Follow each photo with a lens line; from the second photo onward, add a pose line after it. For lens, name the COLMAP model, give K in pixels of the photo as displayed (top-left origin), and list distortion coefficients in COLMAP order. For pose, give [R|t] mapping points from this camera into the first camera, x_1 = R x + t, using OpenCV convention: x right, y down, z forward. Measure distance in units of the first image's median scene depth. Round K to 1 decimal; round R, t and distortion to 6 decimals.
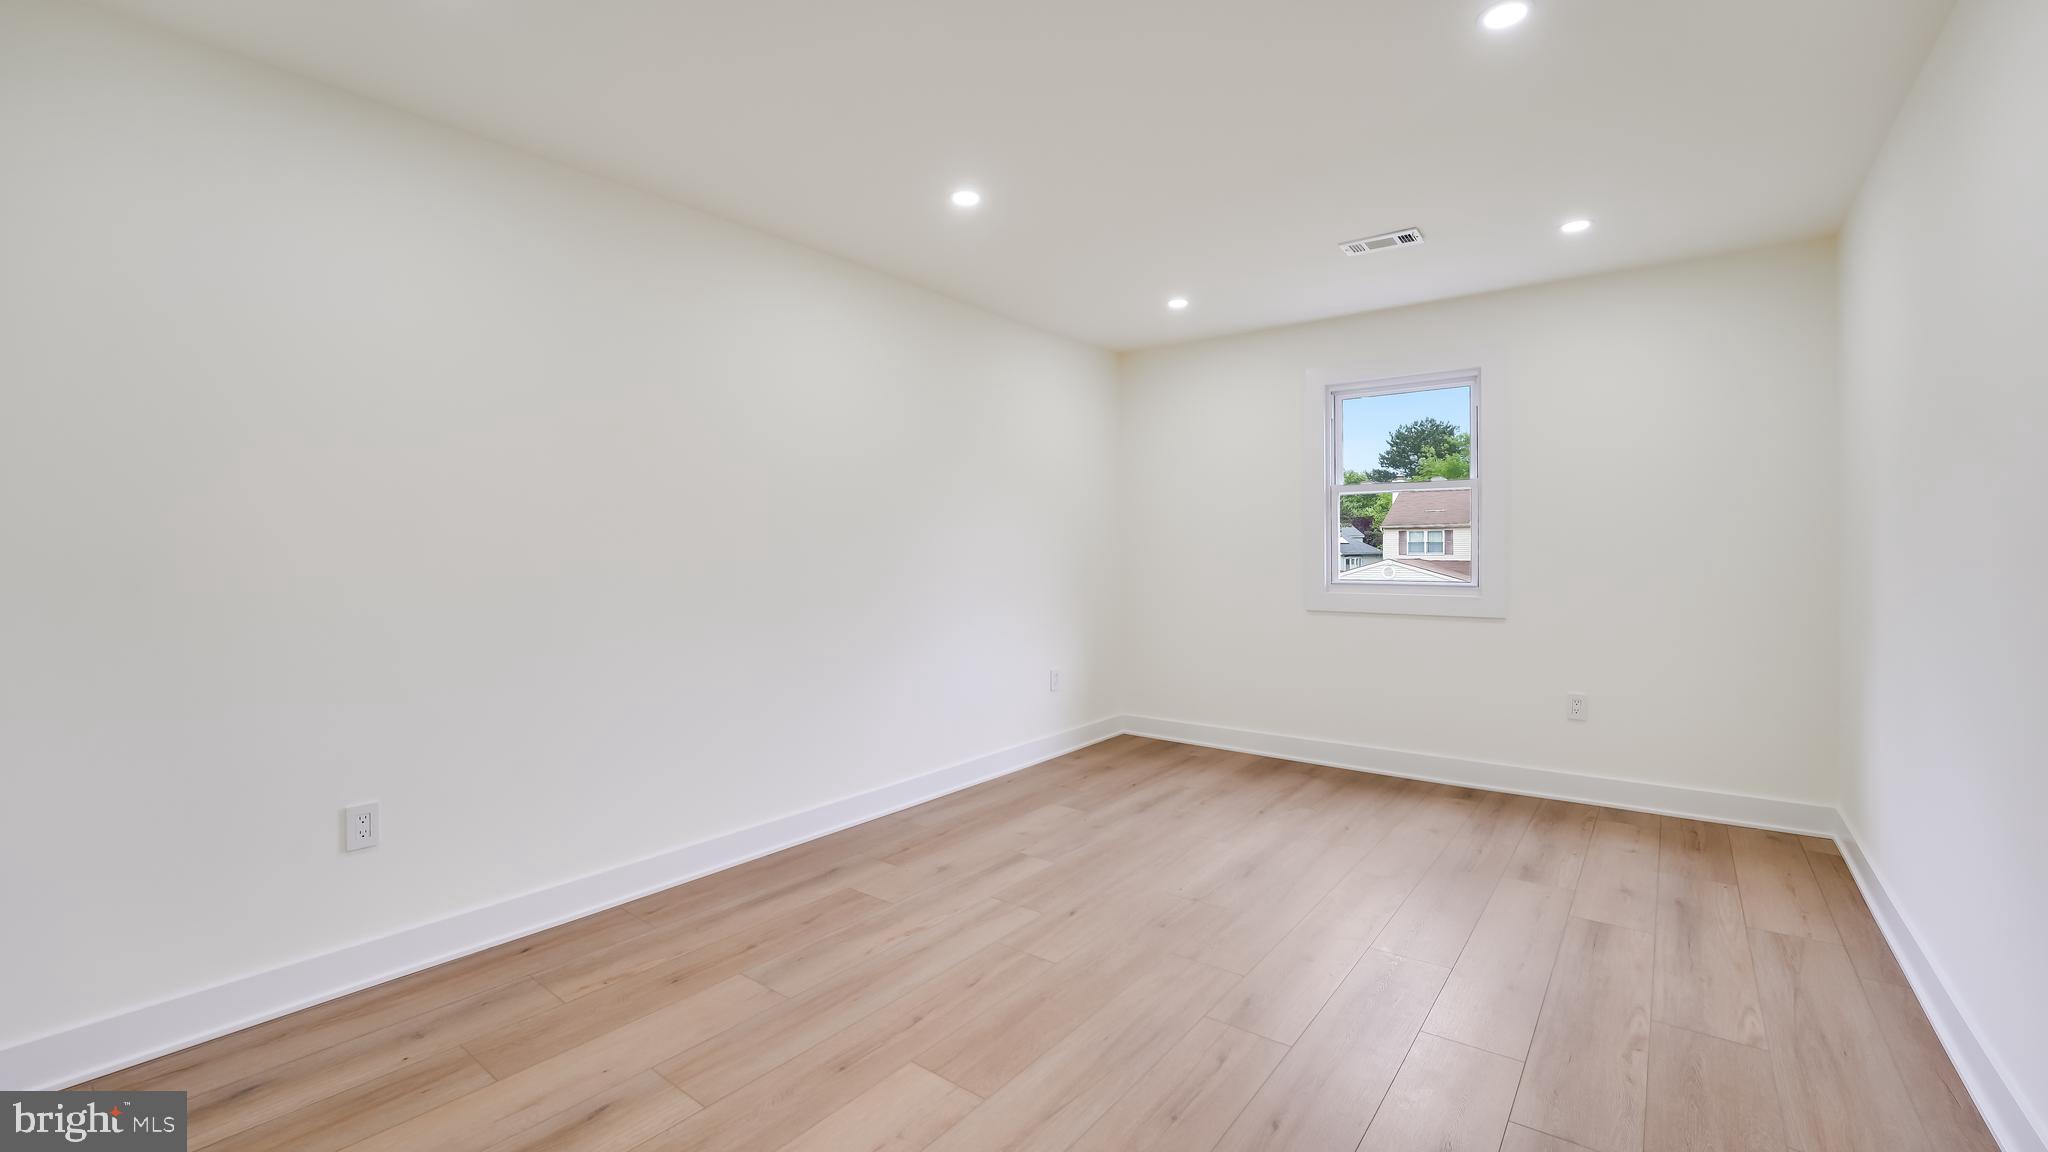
lens RADIAL K [[834.1, 0, 1022.0], [0, 834.1, 575.1], [0, 0, 1]] dist [-0.016271, 0.002177]
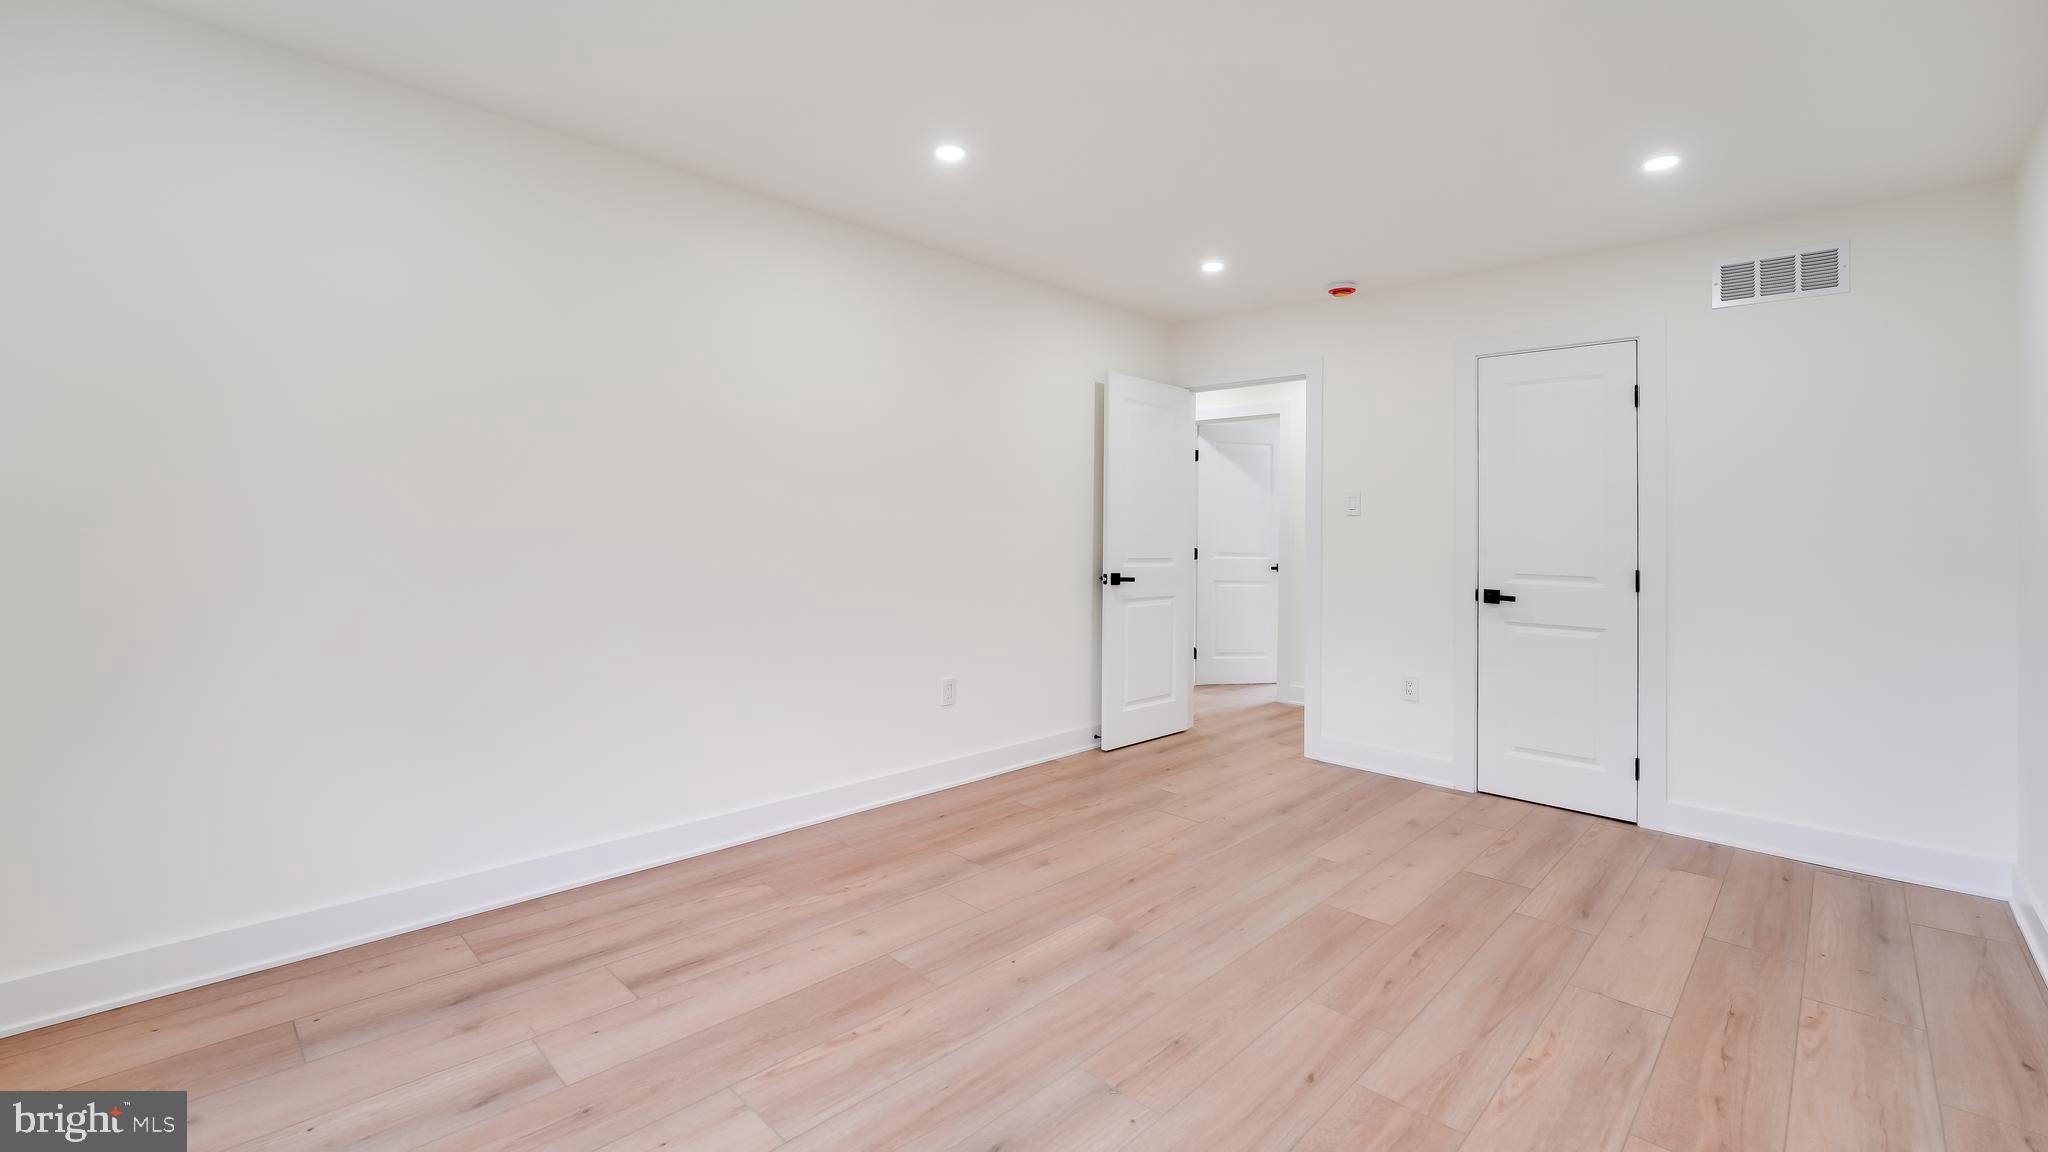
lens RADIAL K [[834.1, 0, 1019.2], [0, 834.1, 573.8], [0, 0, 1]] dist [-0.016271, 0.002177]
pose [[-0.993707, -0.017289, 0.110665, 0.247633], [-0.008413, 0.996745, 0.080175, -0.051074], [-0.111691, 0.078739, -0.990619, 1.814906]]
